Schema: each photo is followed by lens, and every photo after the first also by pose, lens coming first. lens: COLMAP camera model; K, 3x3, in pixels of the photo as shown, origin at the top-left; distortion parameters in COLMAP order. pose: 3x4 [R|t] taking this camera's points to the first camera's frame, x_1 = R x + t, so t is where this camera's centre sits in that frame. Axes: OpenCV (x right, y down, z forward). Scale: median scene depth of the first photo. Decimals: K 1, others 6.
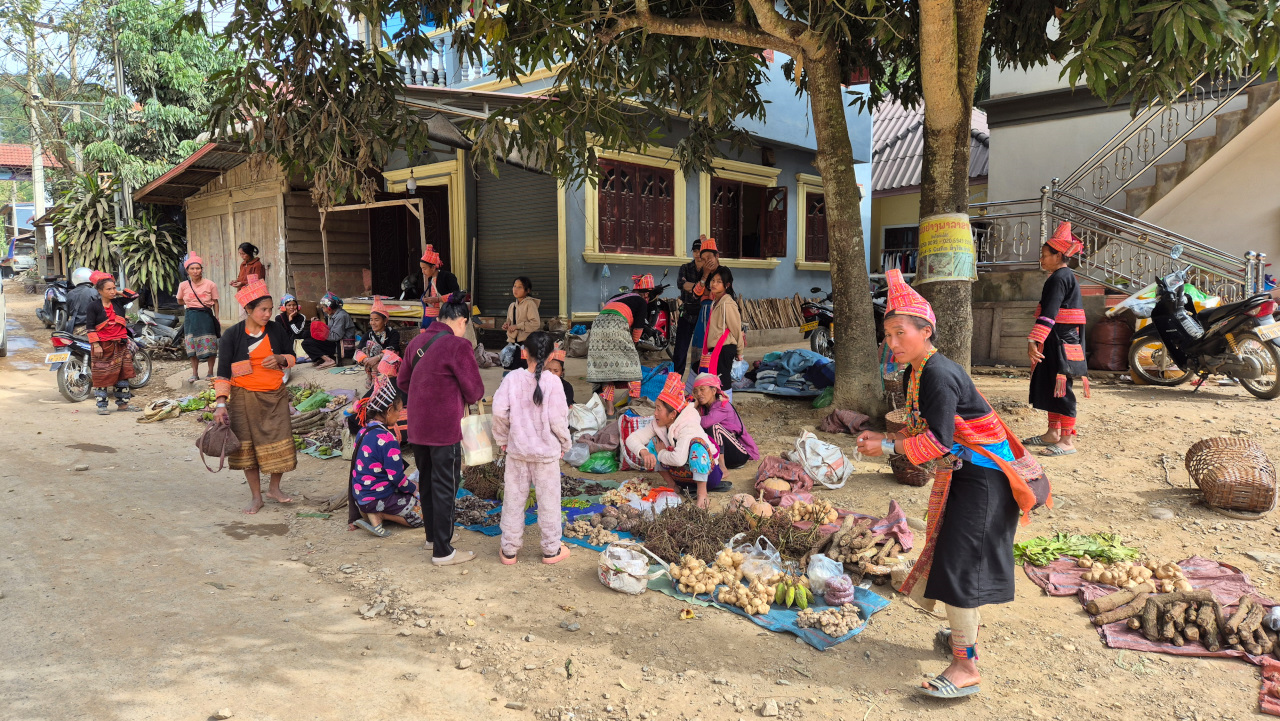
lens RADIAL K [[870.2, 0, 638.7], [0, 870.2, 369.1], [0, 0, 1]] dist [0.064350, -0.001435]
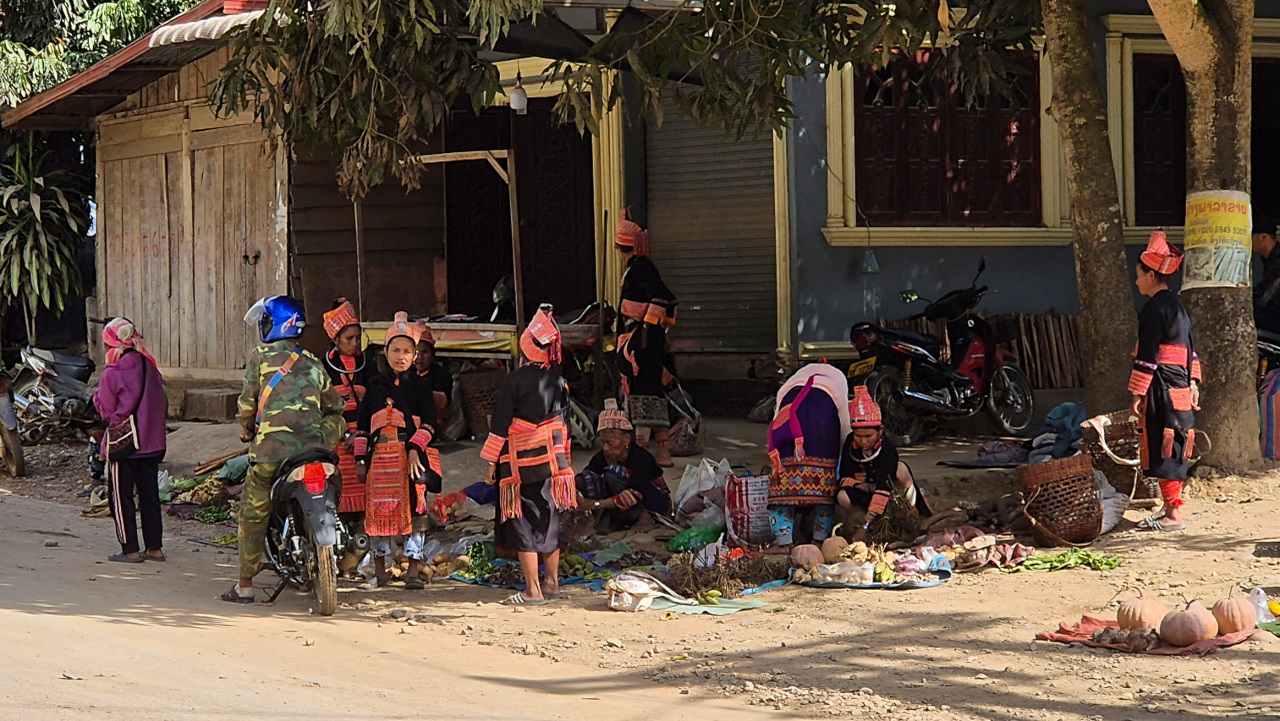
lens RADIAL K [[2627.4, 0, 640.5], [0, 2627.4, 360.1], [0, 0, 1]] dist [0.021127, 0.000000]
pose [[0.971532, -0.005989, -0.236832, 0.191584], [-0.008867, 0.998061, -0.061610, 0.040915], [0.236742, 0.061956, 0.969595, -0.516875]]
